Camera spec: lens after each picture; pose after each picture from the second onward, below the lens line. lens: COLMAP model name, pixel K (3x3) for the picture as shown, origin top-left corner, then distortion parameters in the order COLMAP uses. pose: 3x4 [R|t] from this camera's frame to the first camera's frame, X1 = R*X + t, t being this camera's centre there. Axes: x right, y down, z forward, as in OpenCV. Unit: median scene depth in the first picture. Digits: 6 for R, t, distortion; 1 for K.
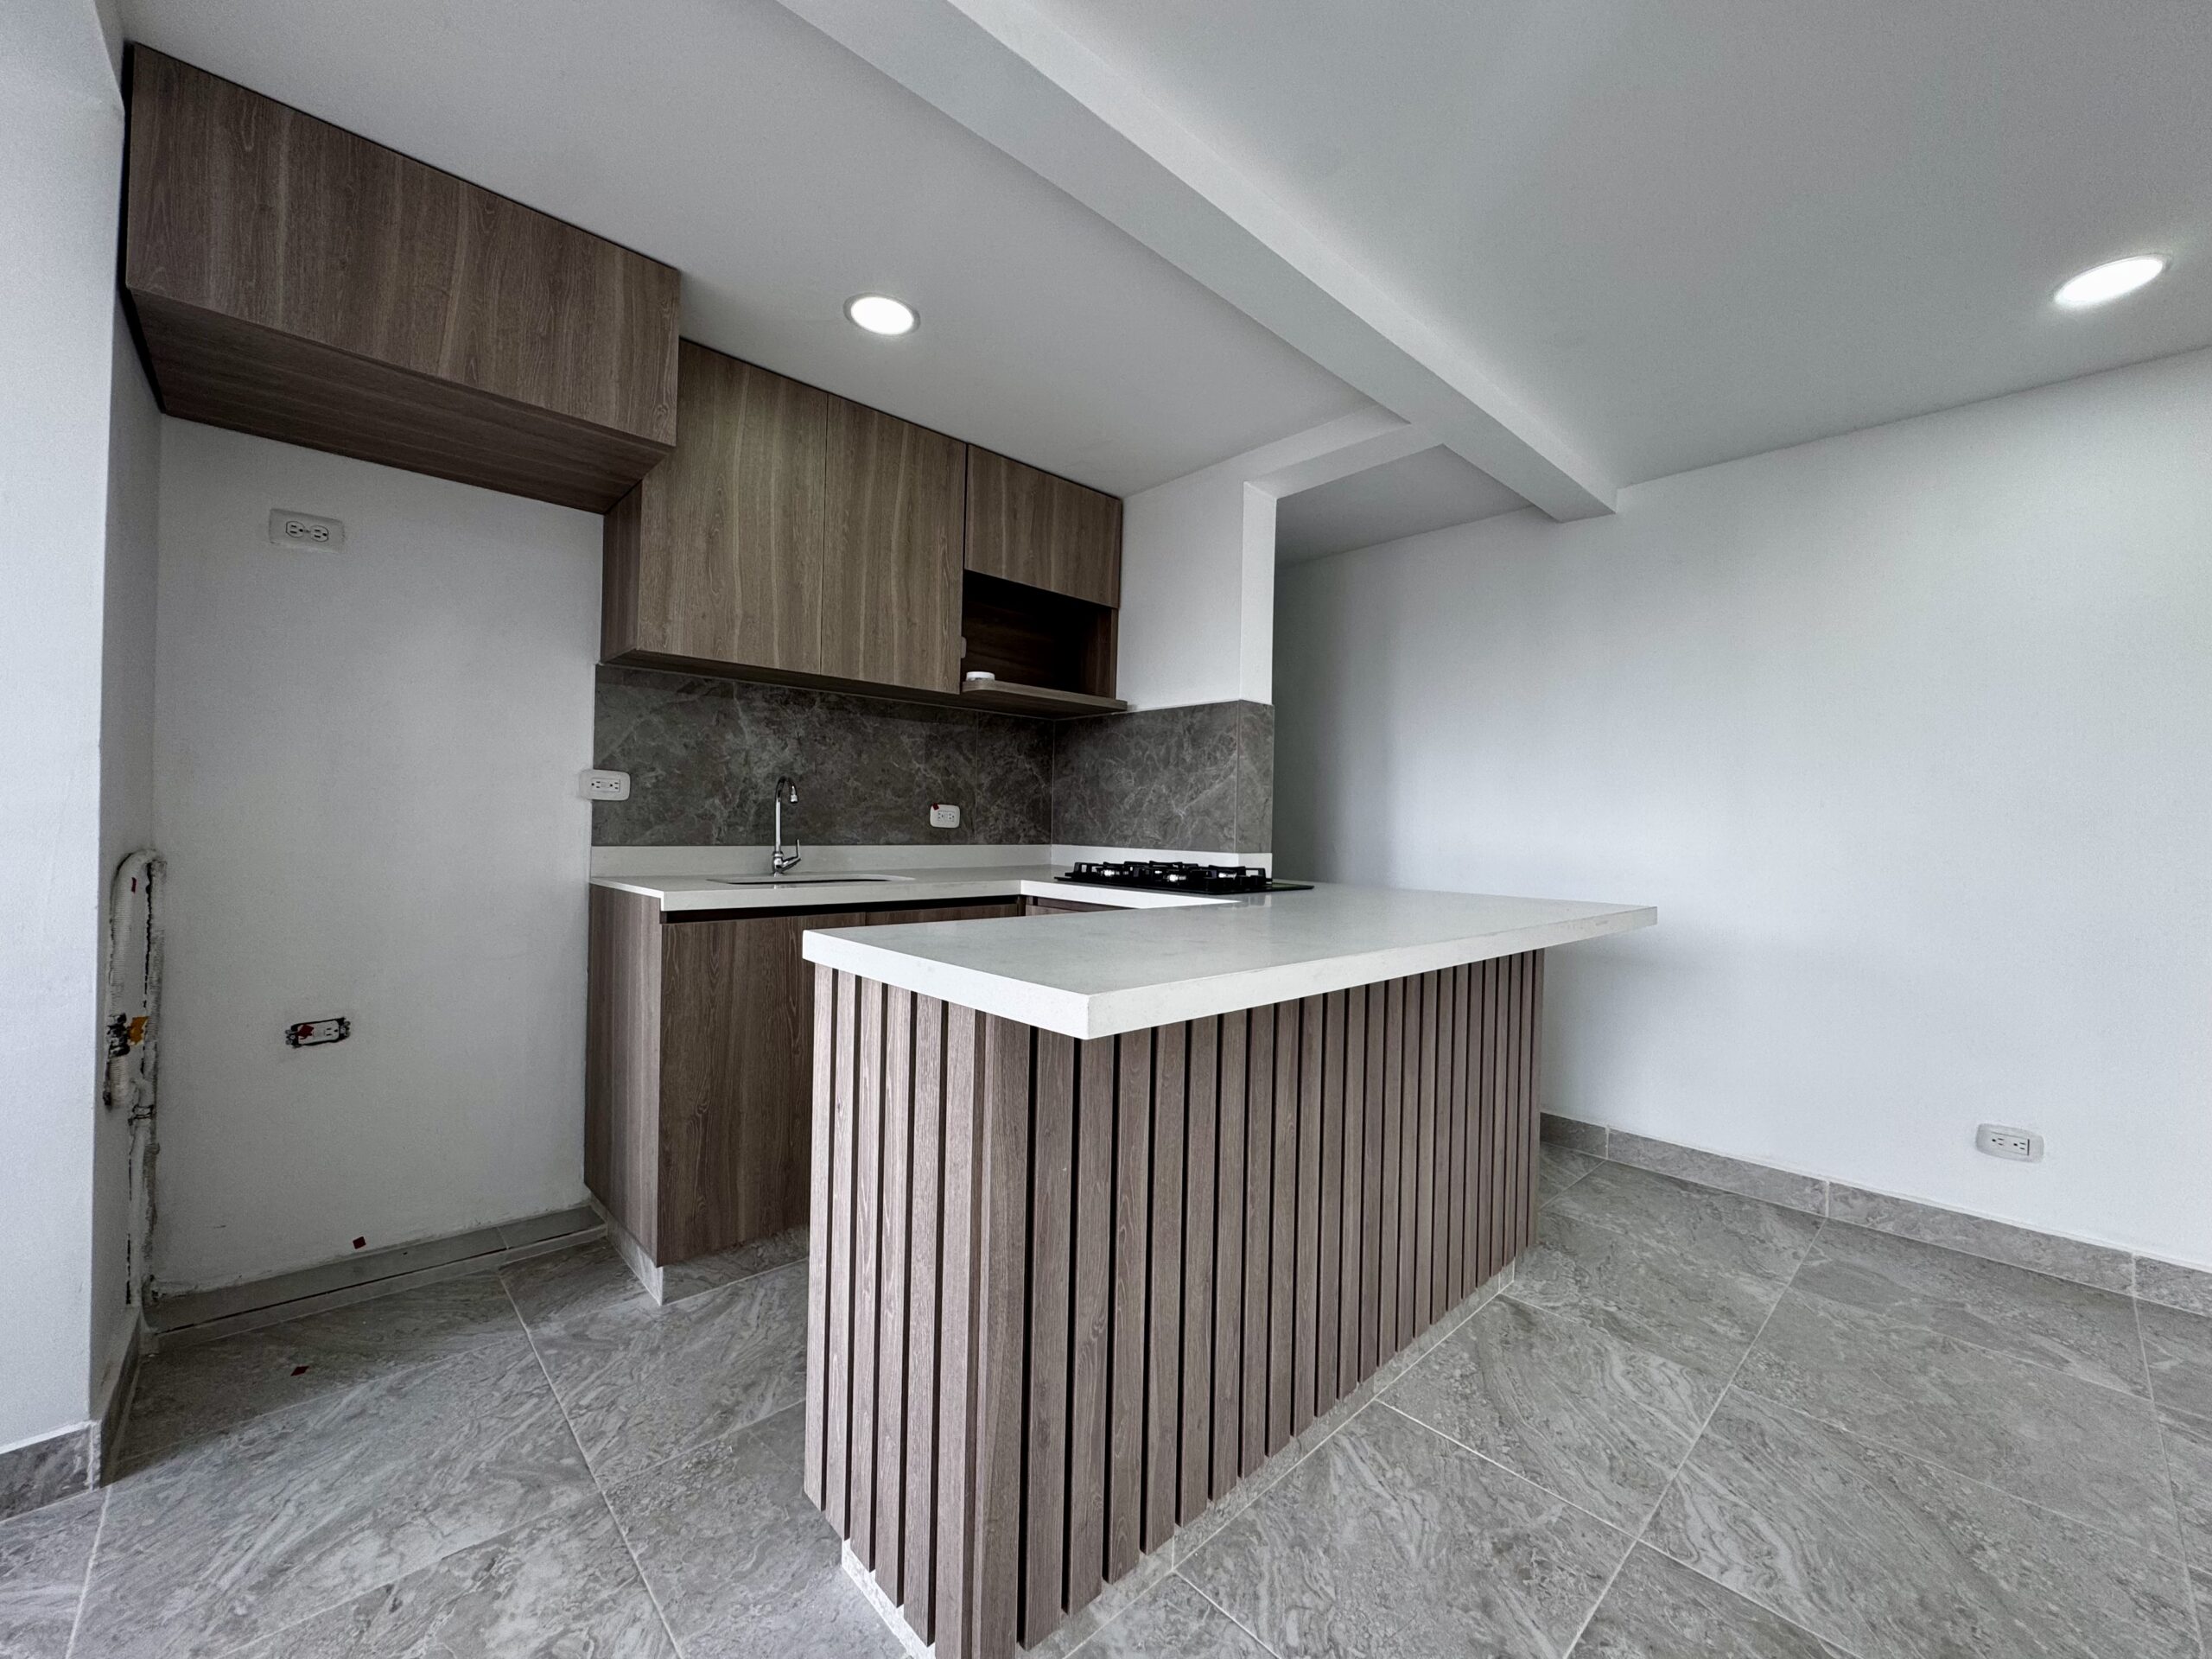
lens RADIAL K [[880.7, 0, 1106.4], [0, 880.7, 826.6], [0, 0, 1]] dist [-0.004056, 0.000541]
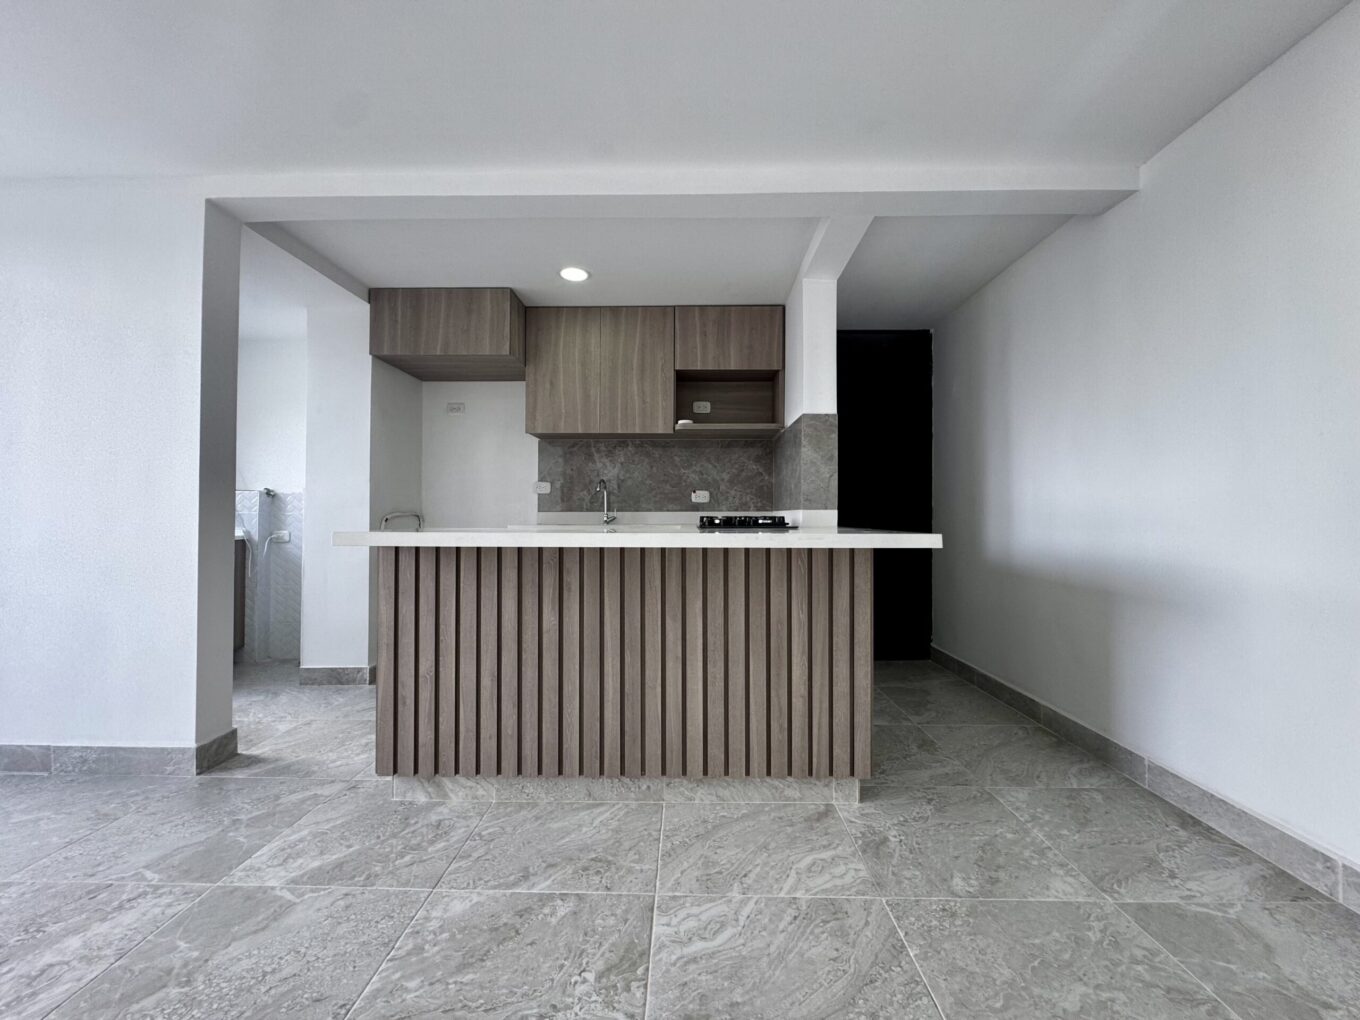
lens RADIAL K [[541.5, 0, 684.7], [0, 541.5, 510.0], [0, 0, 1]] dist [-0.004056, 0.000541]
pose [[0.720318, -0.028433, -0.693061, 0.717518], [0.012398, 0.999528, -0.028120, 0.059153], [0.693534, 0.011663, 0.720330, 0.151934]]
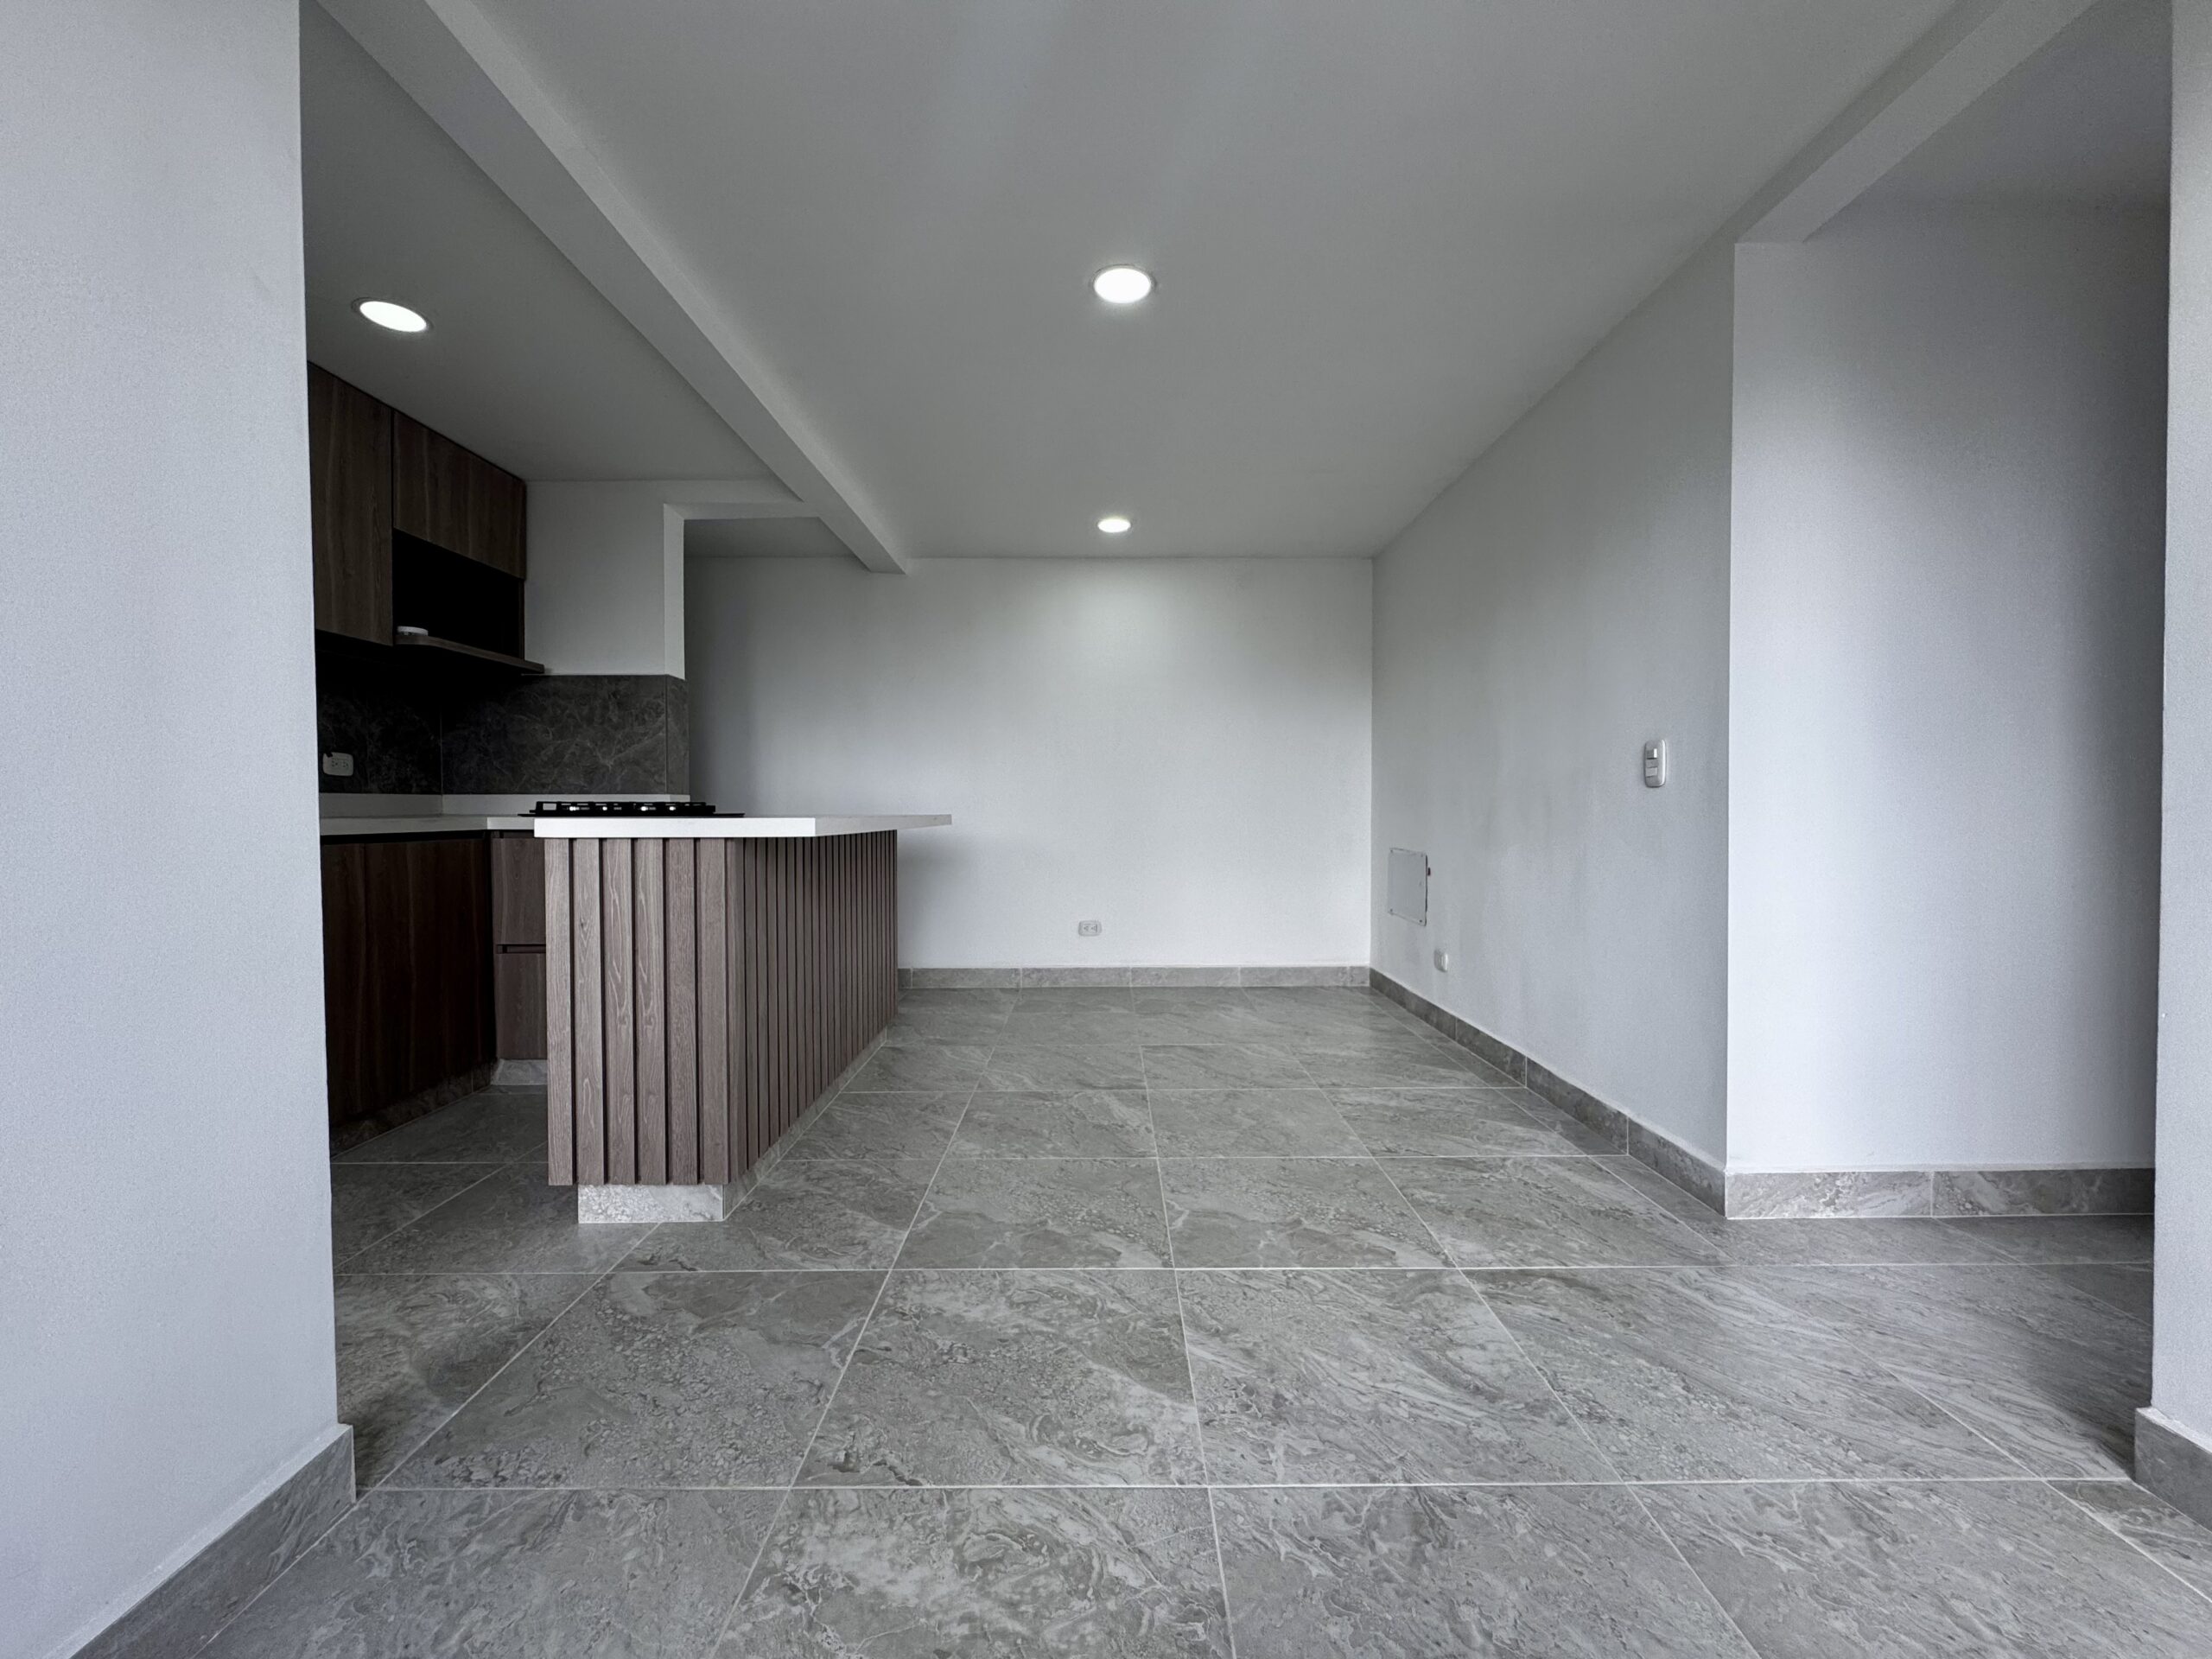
lens RADIAL K [[880.7, 0, 1111.1], [0, 880.7, 823.4], [0, 0, 1]] dist [-0.004056, 0.000541]
pose [[0.675215, -0.035671, 0.736758, -0.385861], [0.018567, 0.999335, 0.031369, 0.047450], [-0.737387, -0.007502, 0.675429, -0.368374]]
